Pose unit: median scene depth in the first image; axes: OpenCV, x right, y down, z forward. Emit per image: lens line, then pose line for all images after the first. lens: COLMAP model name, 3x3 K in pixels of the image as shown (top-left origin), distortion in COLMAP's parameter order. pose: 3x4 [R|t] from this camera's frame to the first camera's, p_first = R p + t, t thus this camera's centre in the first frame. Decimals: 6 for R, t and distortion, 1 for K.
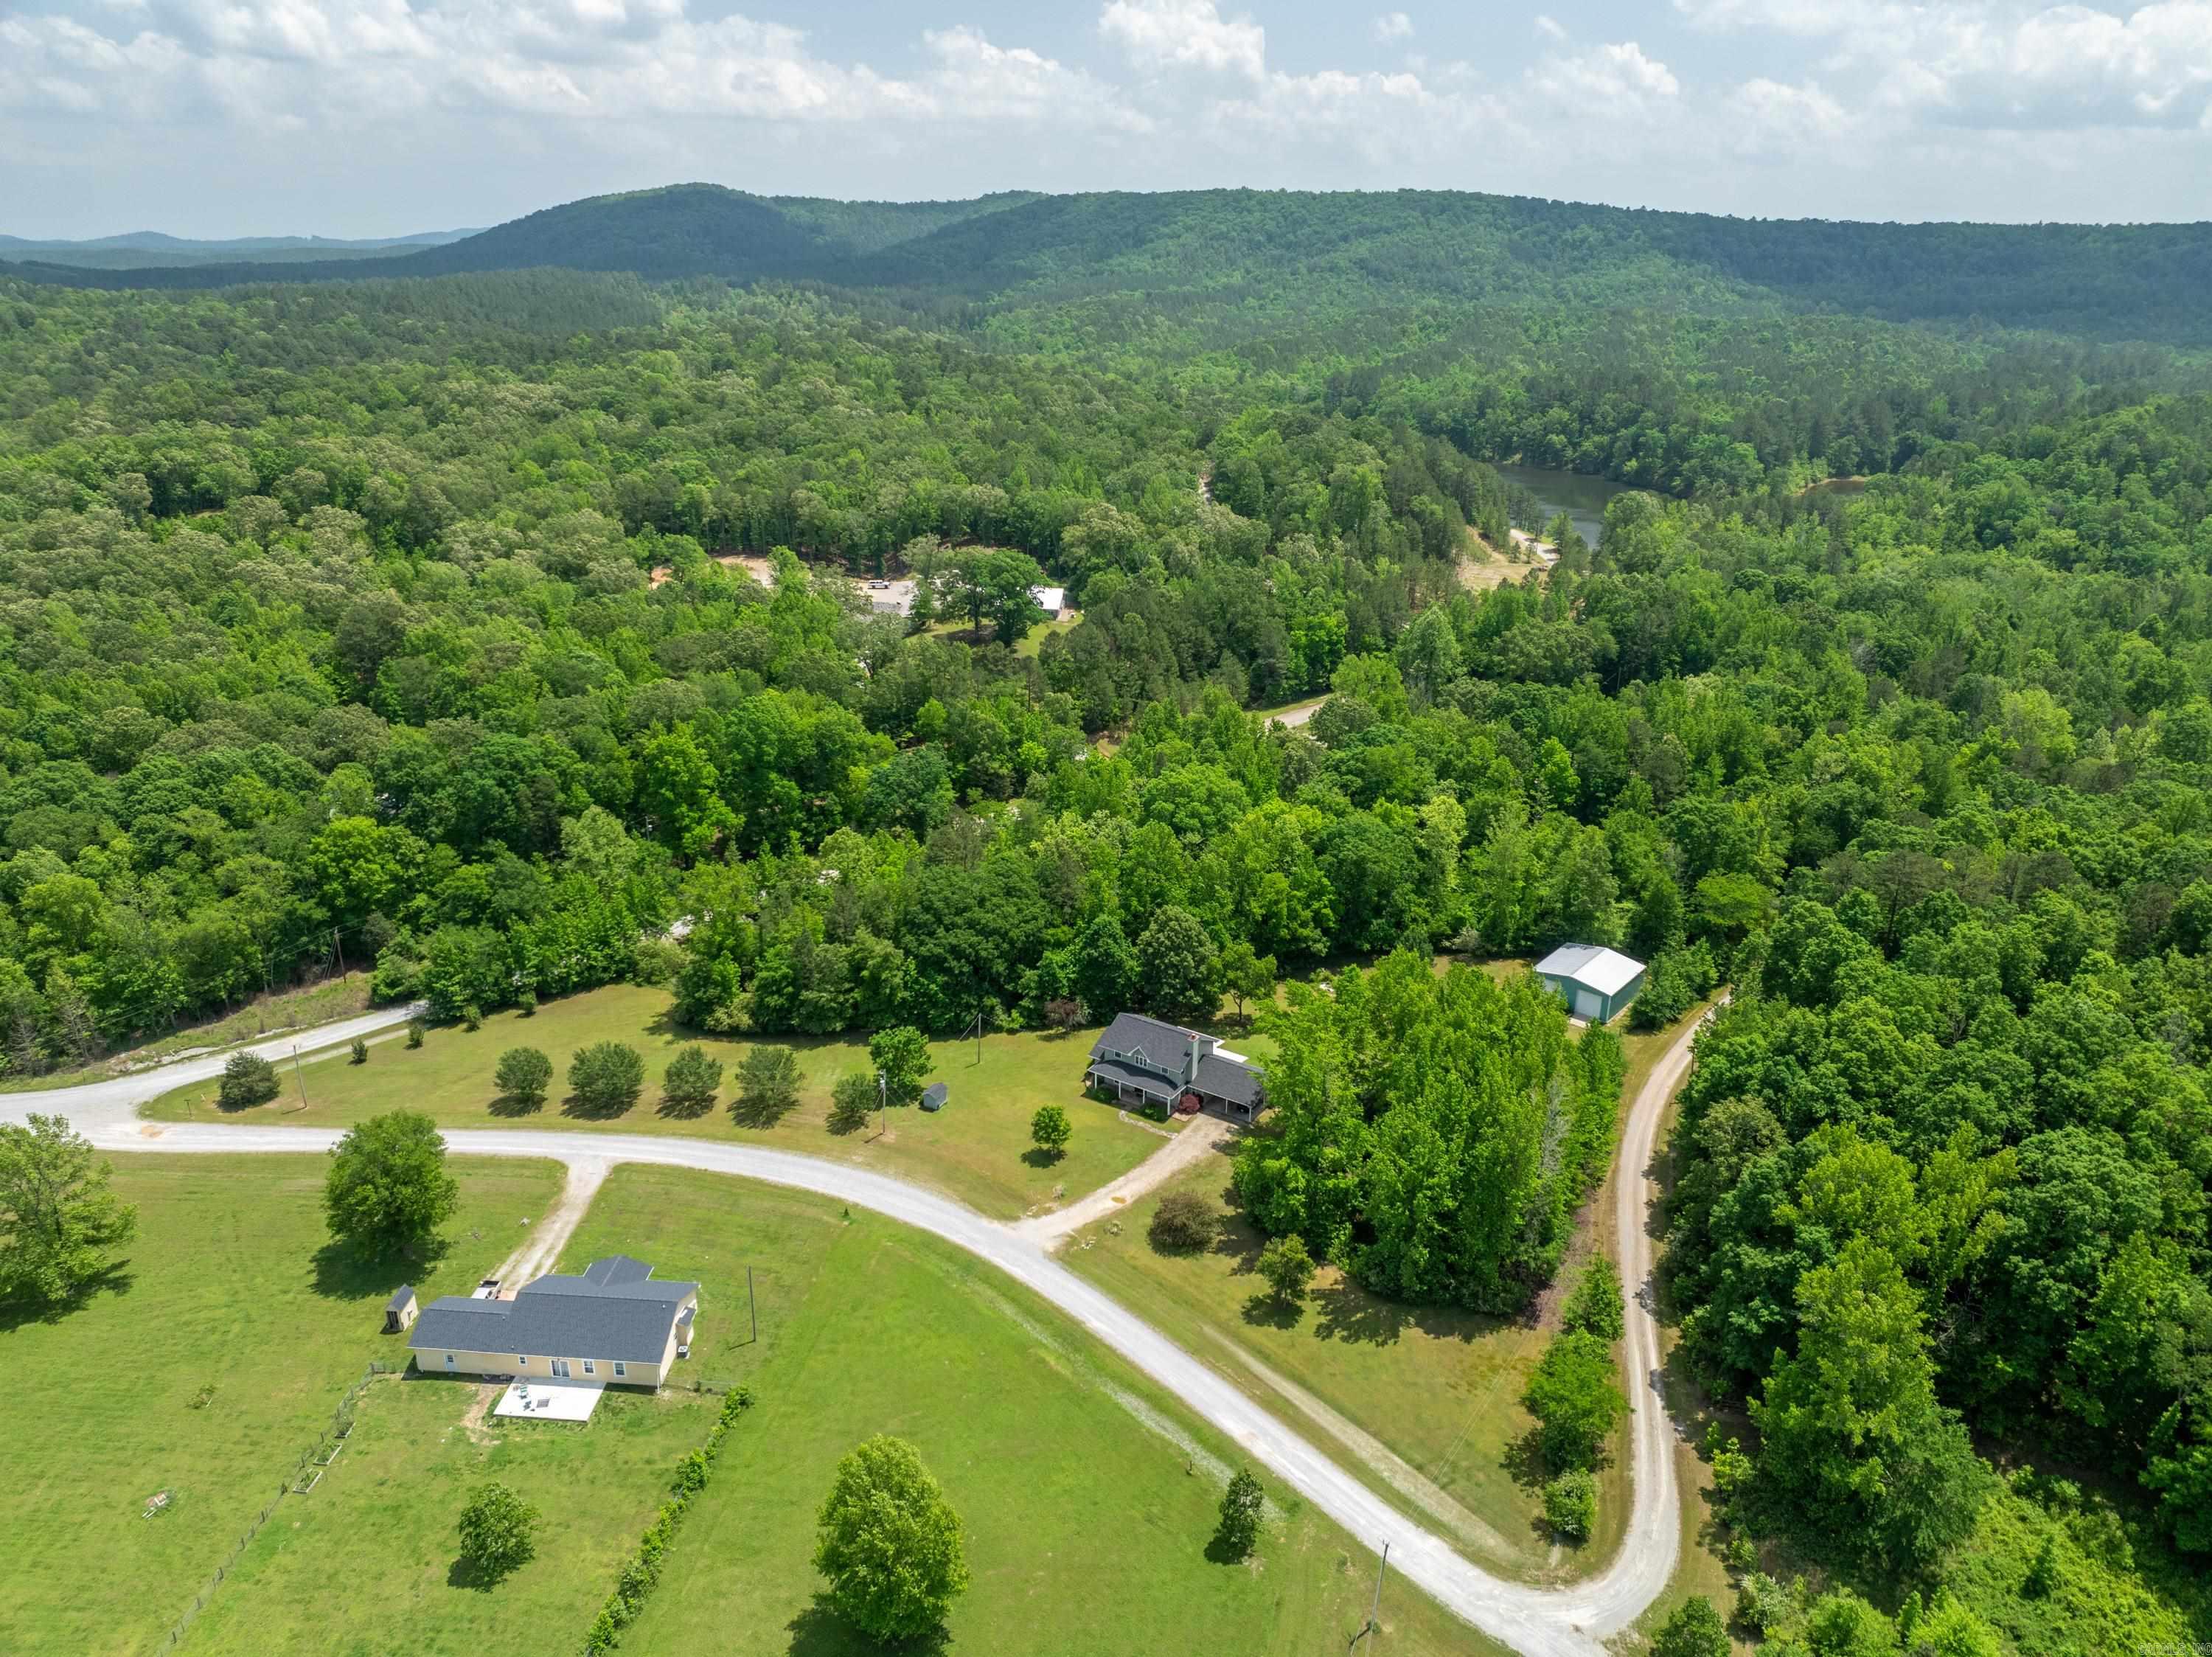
lens RADIAL K [[1539.9, 0, 1106.0], [0, 1539.9, 828.5], [0, 0, 1]] dist [-0.053453, 0.023240]
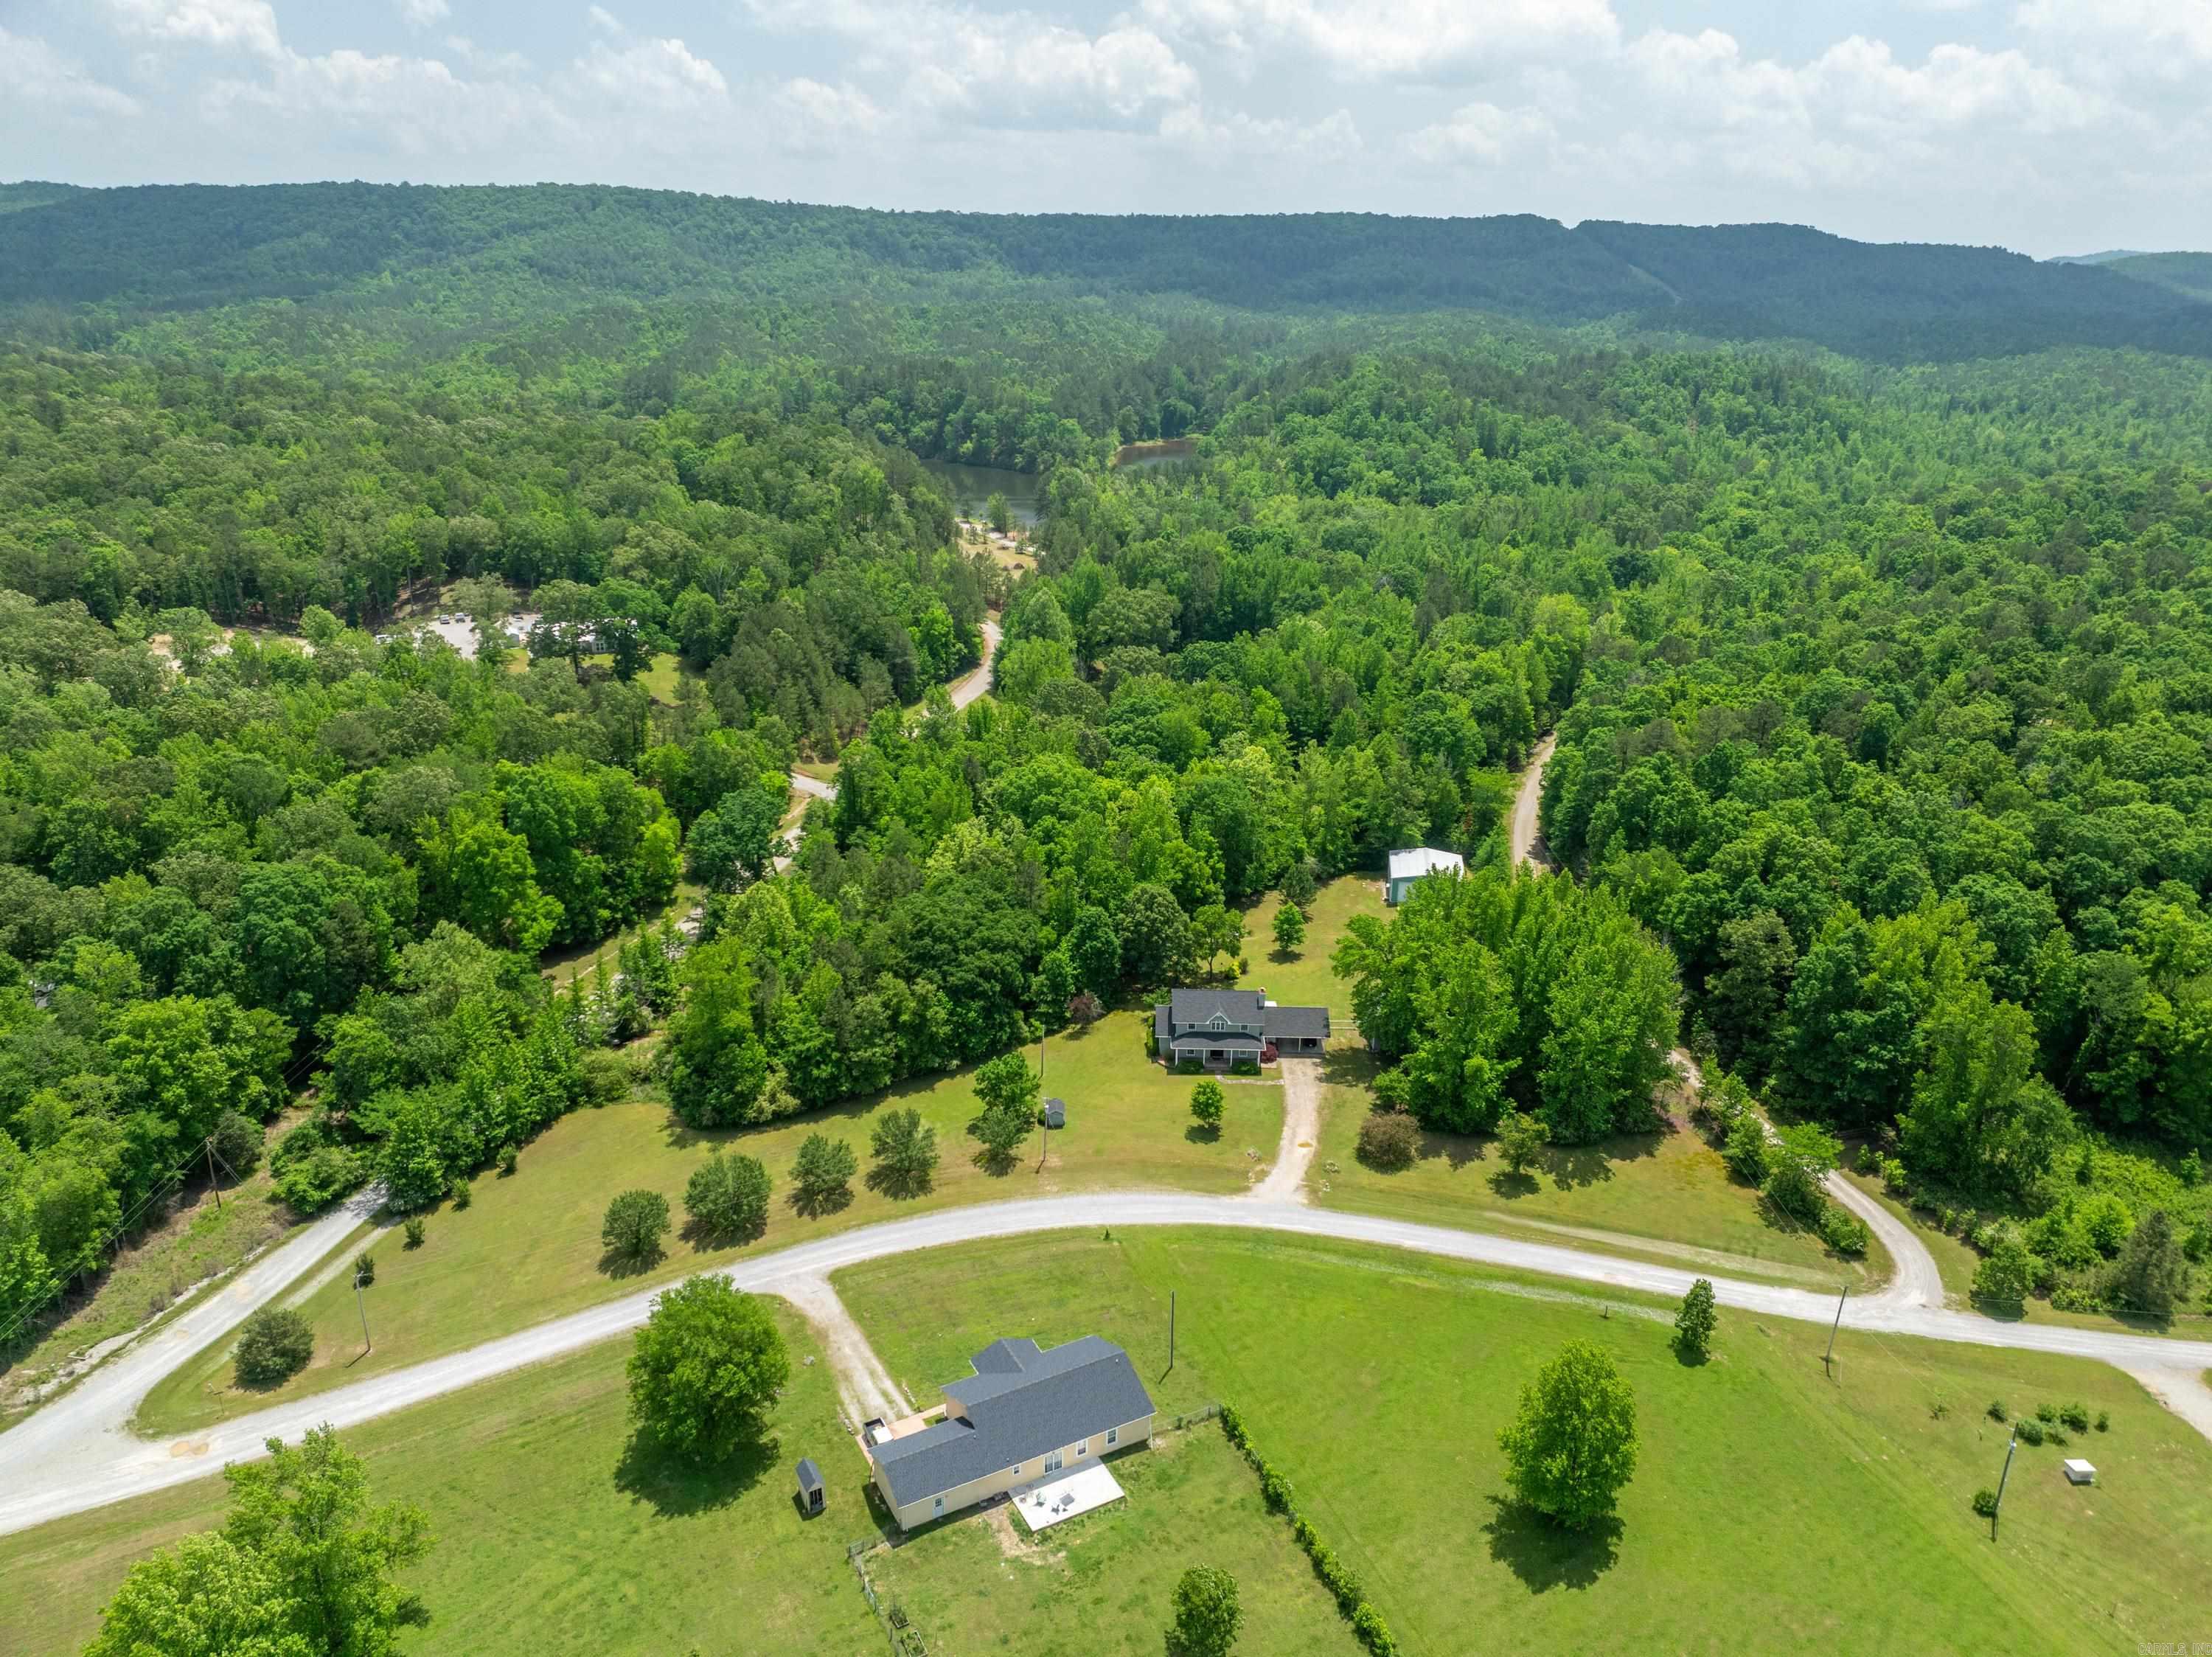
lens RADIAL K [[1539.9, 0, 1106.0], [0, 1539.9, 828.5], [0, 0, 1]] dist [-0.053453, 0.023240]
pose [[0.847126, -0.187120, 0.497356, -0.494308], [0.185053, 0.981245, 0.053980, -0.048543], [-0.498129, 0.046309, 0.865865, 0.105876]]
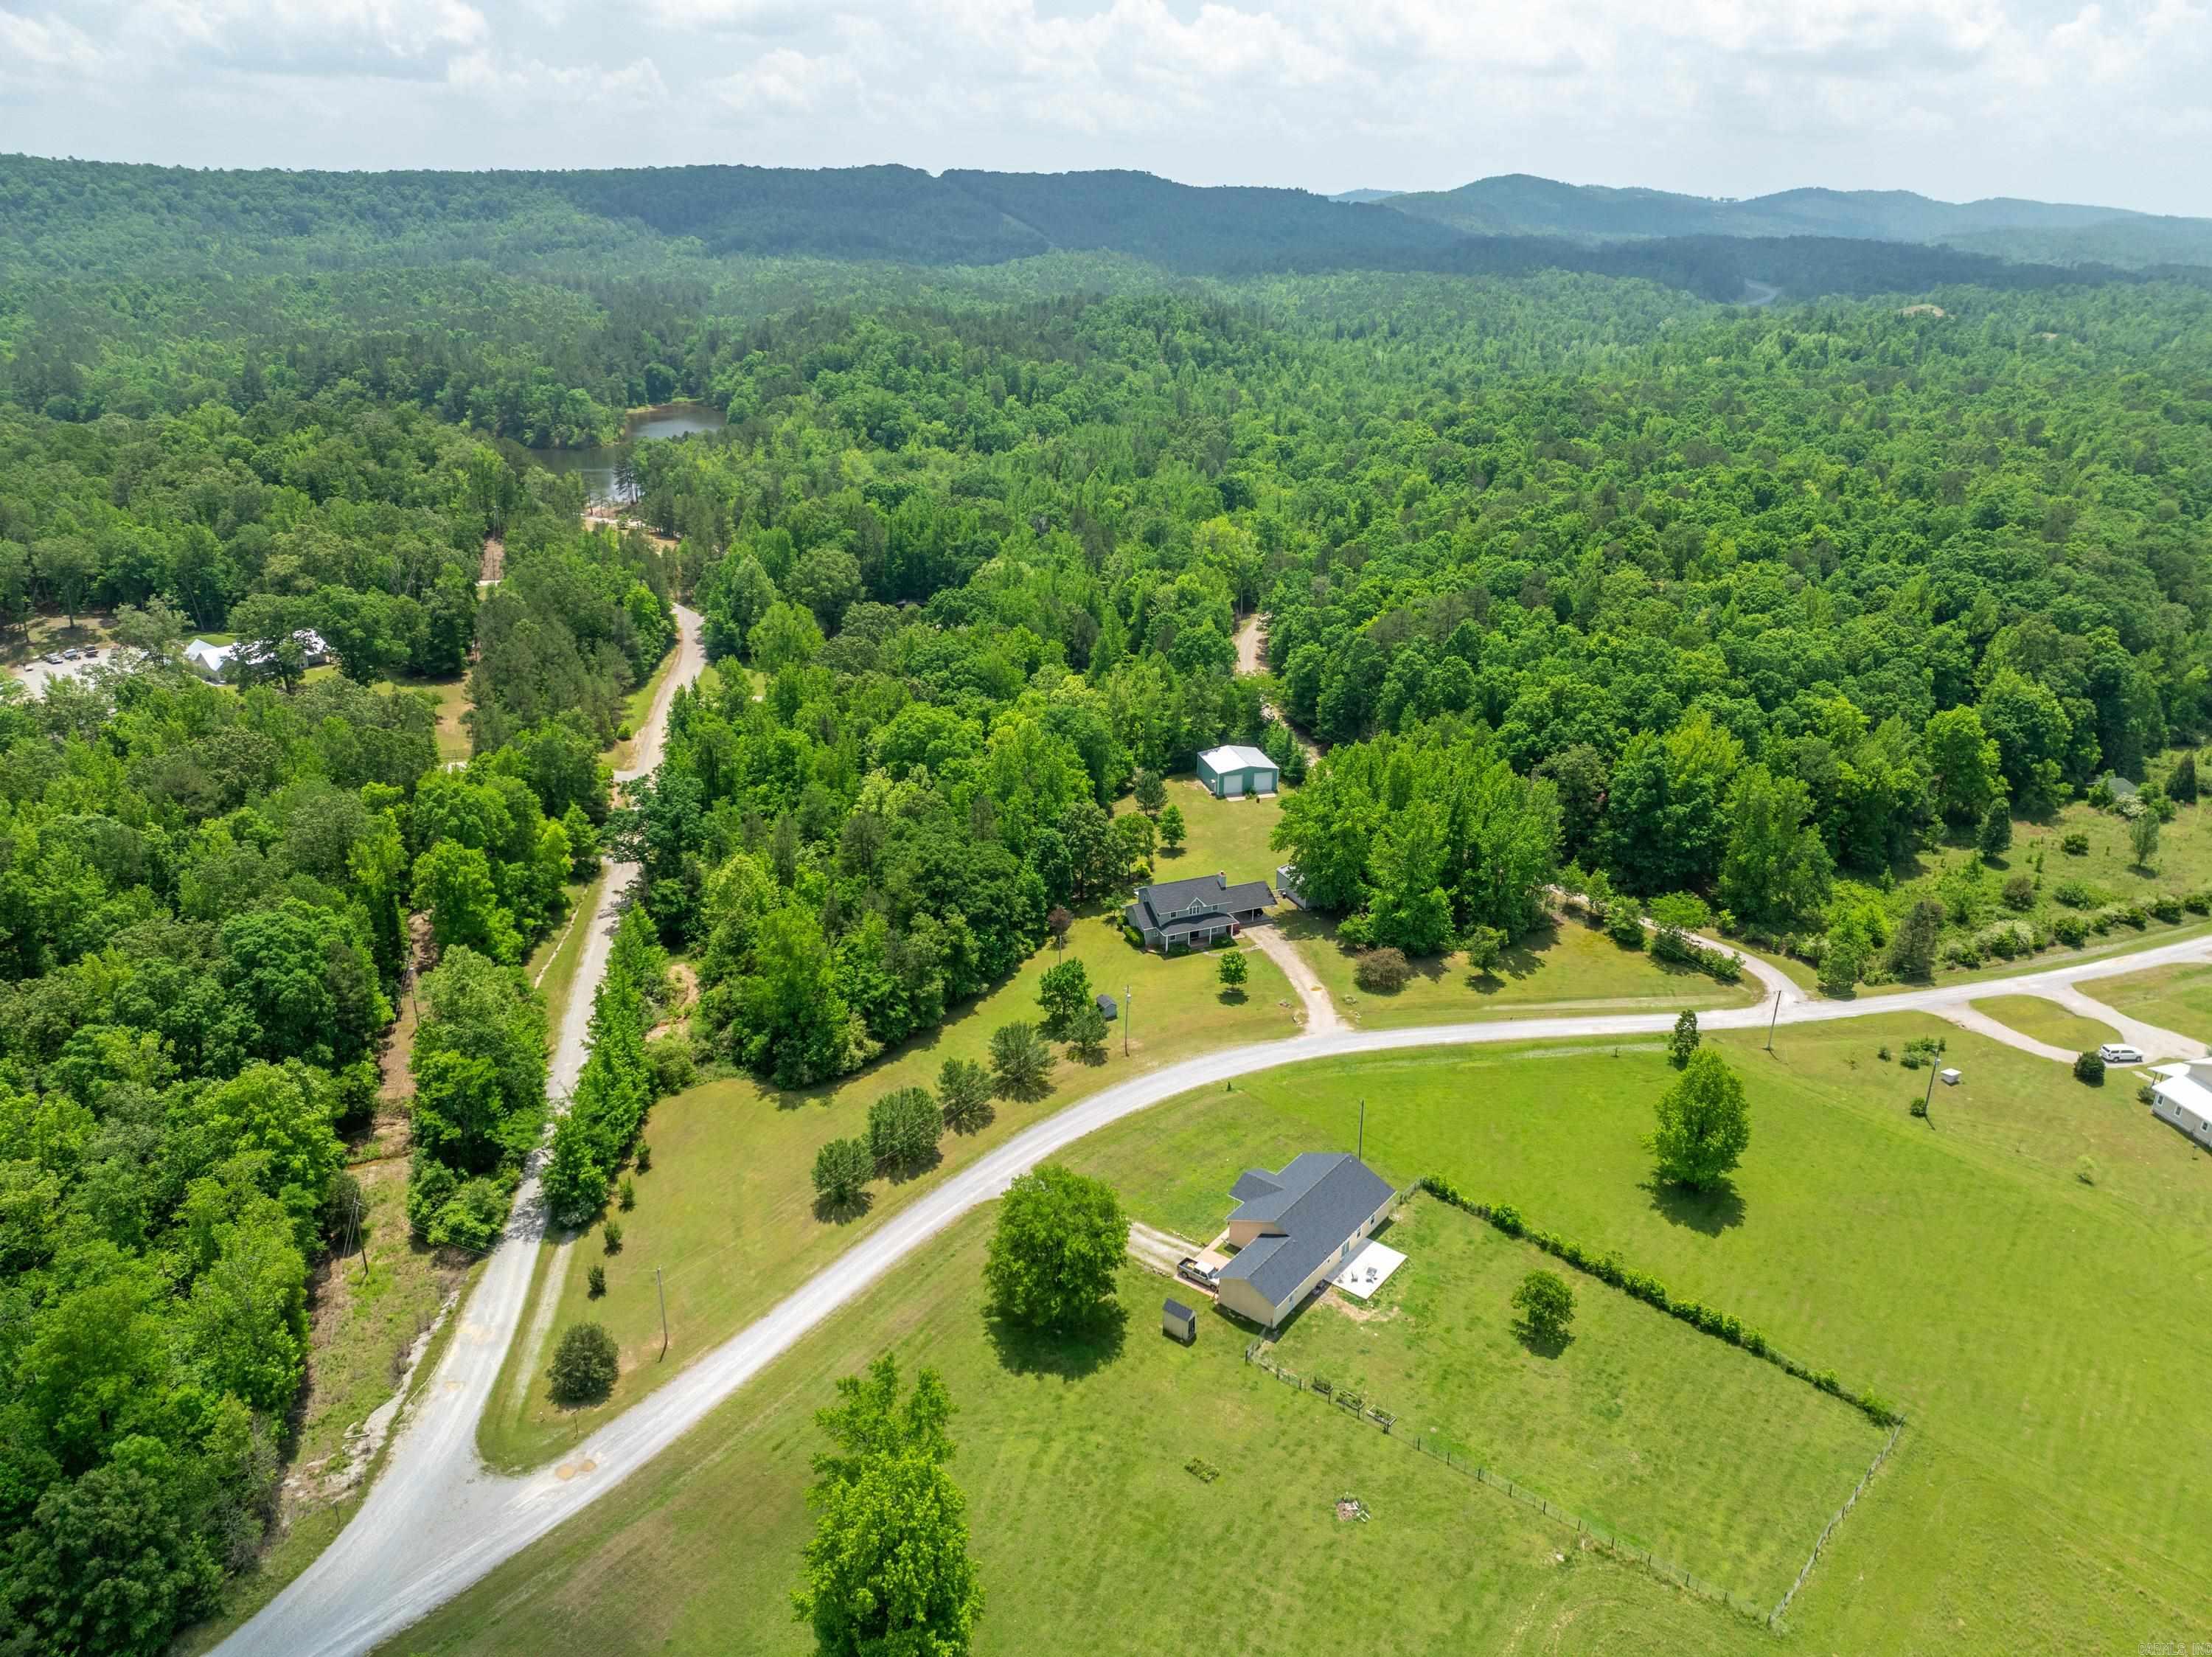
lens RADIAL K [[1556.4, 0, 1094.0], [0, 1556.4, 798.2], [0, 0, 1]] dist [-0.053248, 0.022112]
pose [[0.567502, -0.301010, 0.766377, -0.847664], [0.292511, 0.943767, 0.154079, -0.129959], [-0.769661, 0.136734, 0.623639, 0.261644]]
